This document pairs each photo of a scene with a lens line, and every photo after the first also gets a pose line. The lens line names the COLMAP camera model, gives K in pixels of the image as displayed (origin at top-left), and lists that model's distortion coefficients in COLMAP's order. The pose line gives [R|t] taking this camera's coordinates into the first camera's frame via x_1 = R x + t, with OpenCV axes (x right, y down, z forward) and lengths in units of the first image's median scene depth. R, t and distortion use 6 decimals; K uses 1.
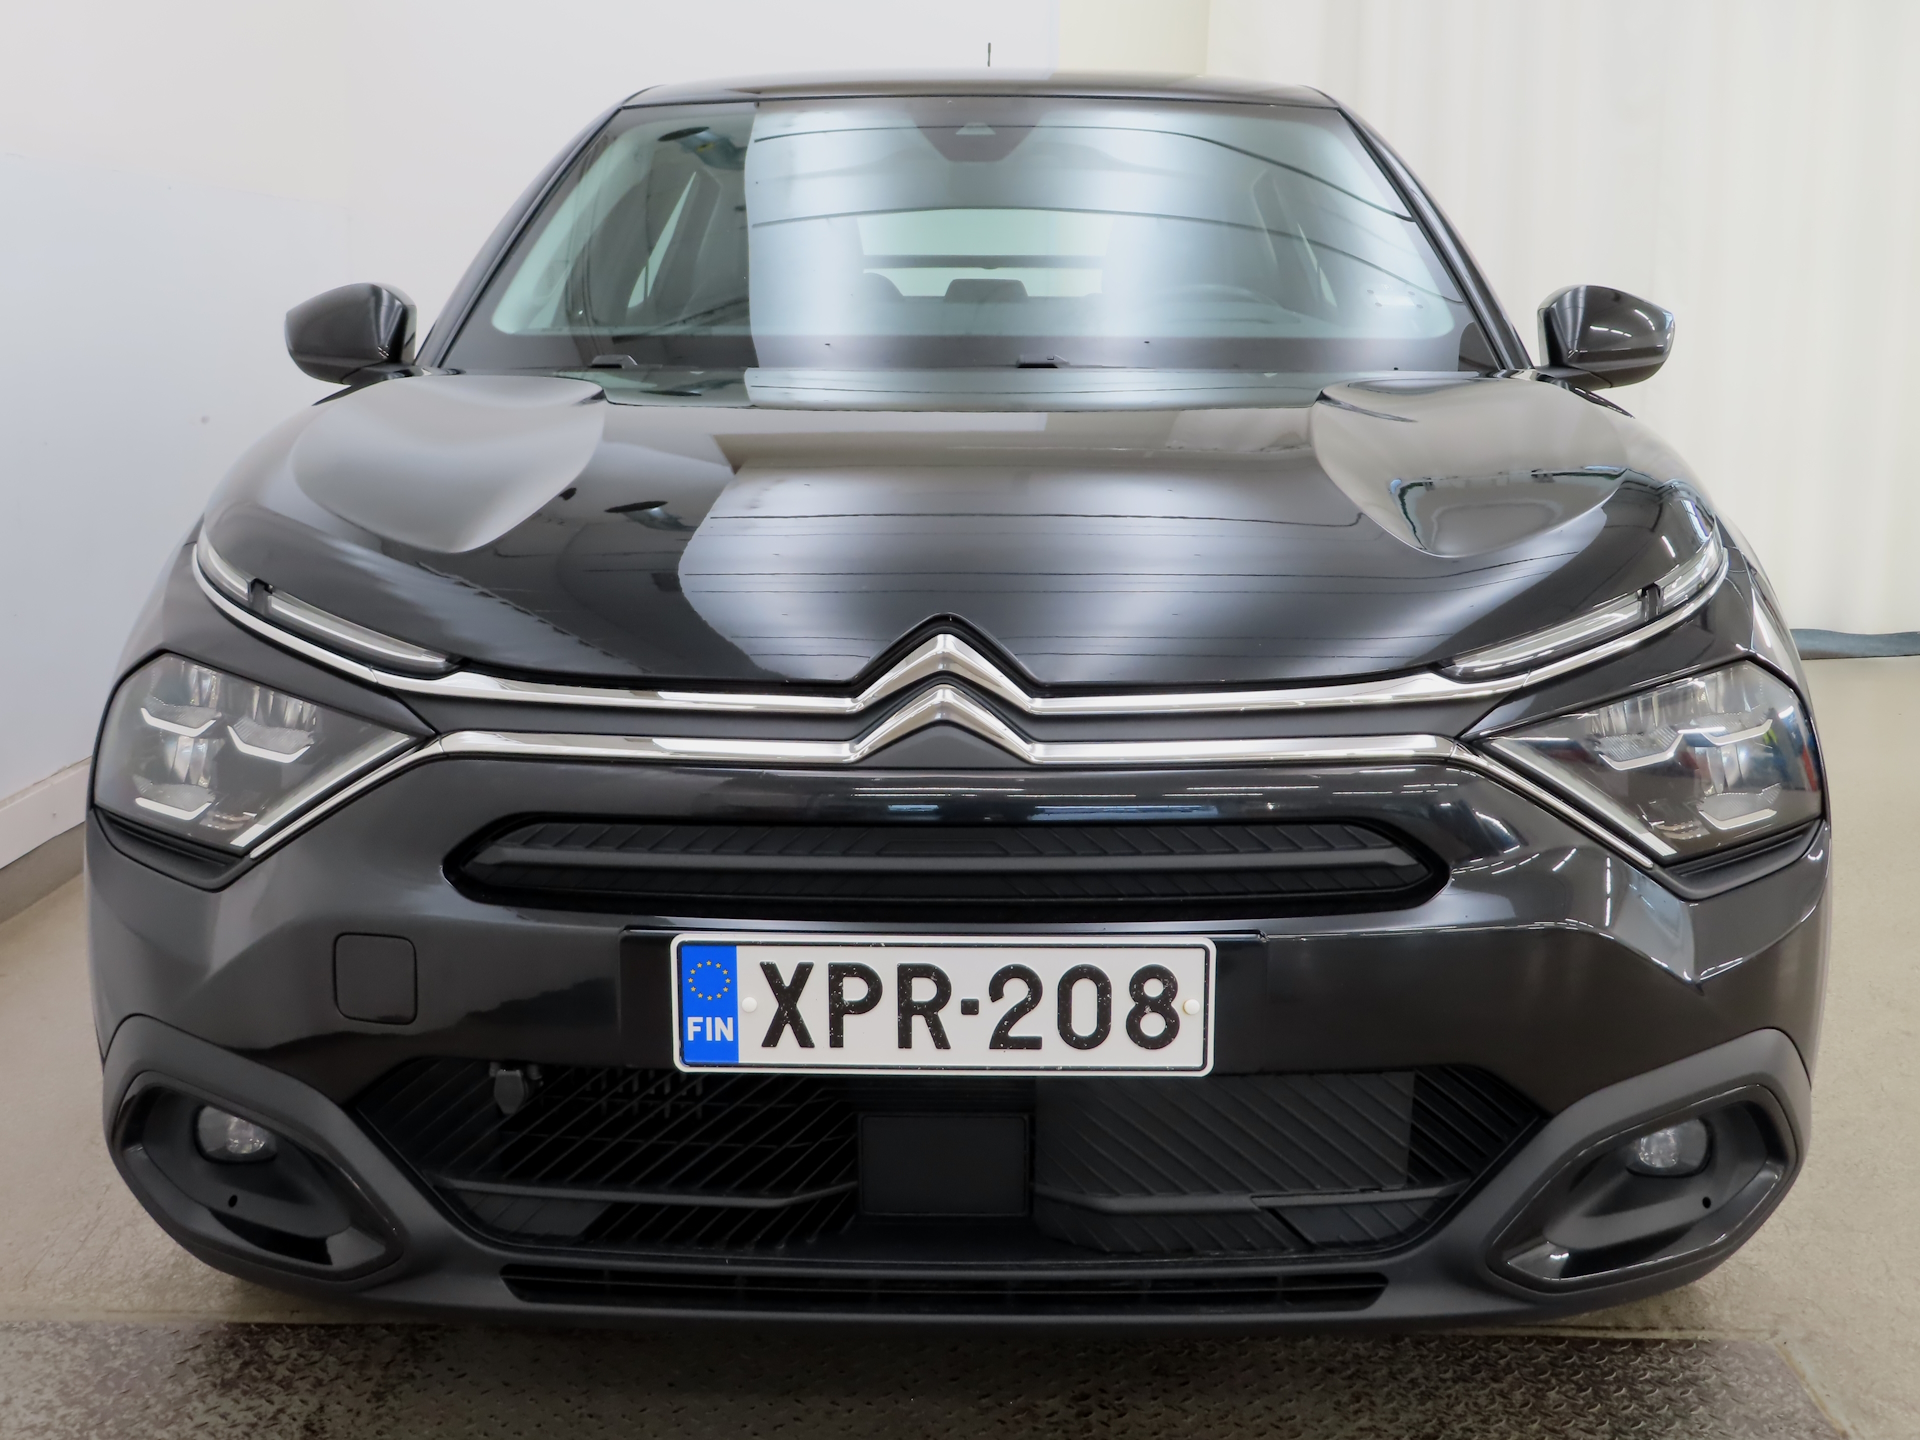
lens RADIAL K [[2296.7, 0, 960.0], [0, 2296.7, 720.0], [0, 0, 1]] dist [0.012729, -0.002983]
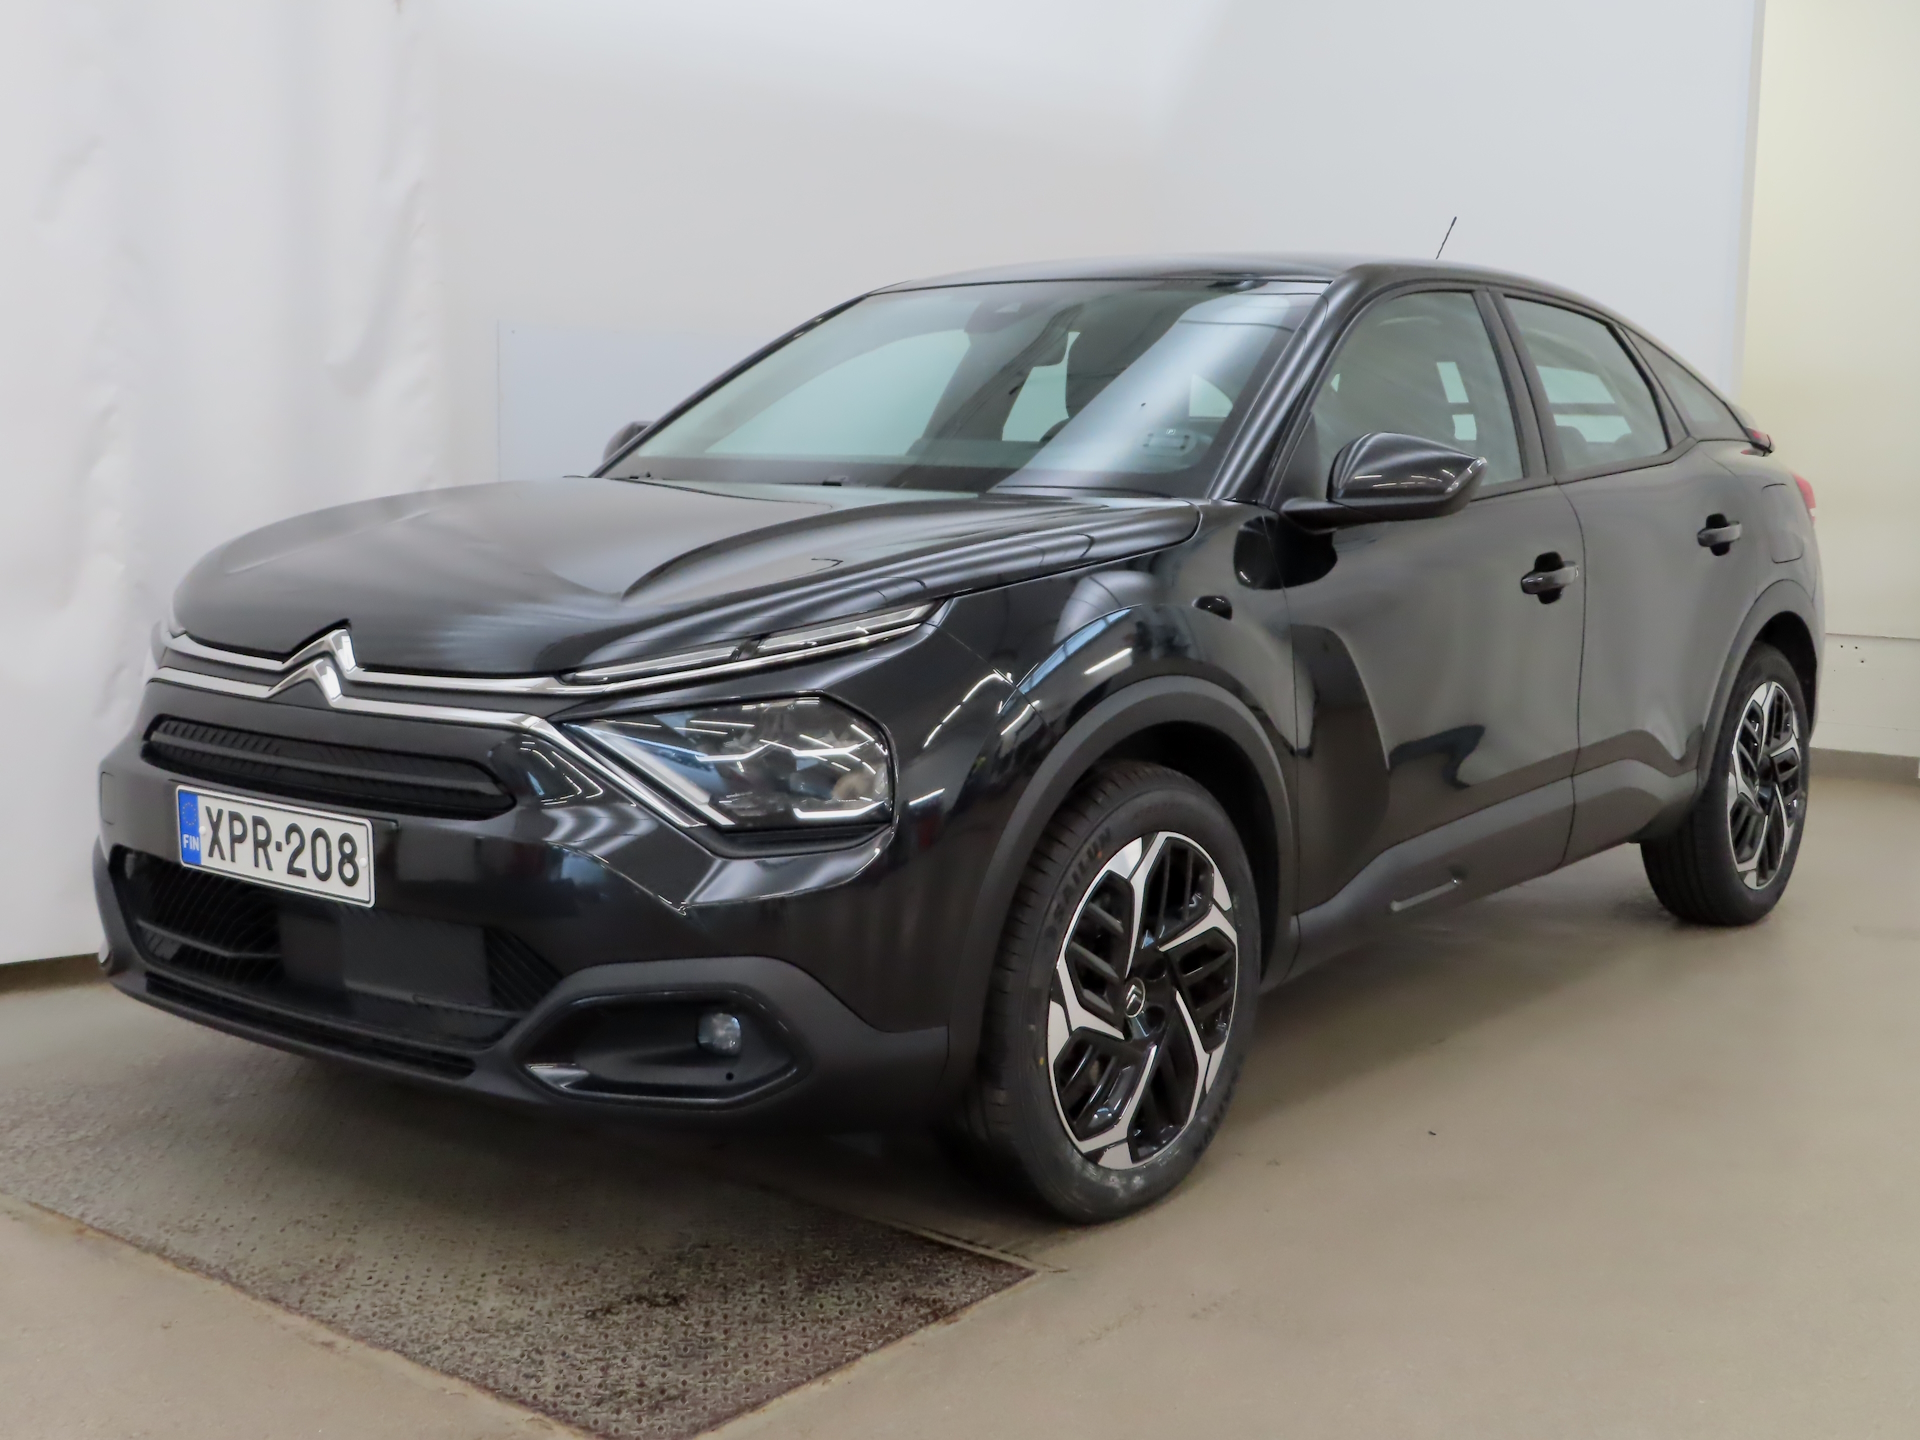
lens RADIAL K [[2296.7, 0, 960.0], [0, 2296.7, 720.0], [0, 0, 1]] dist [0.012729, -0.002983]
pose [[0.797555, 0.085423, -0.597167, 1.395526], [-0.122192, 0.992279, -0.021252, 0.007562], [0.590741, 0.089919, 0.801836, -0.065946]]
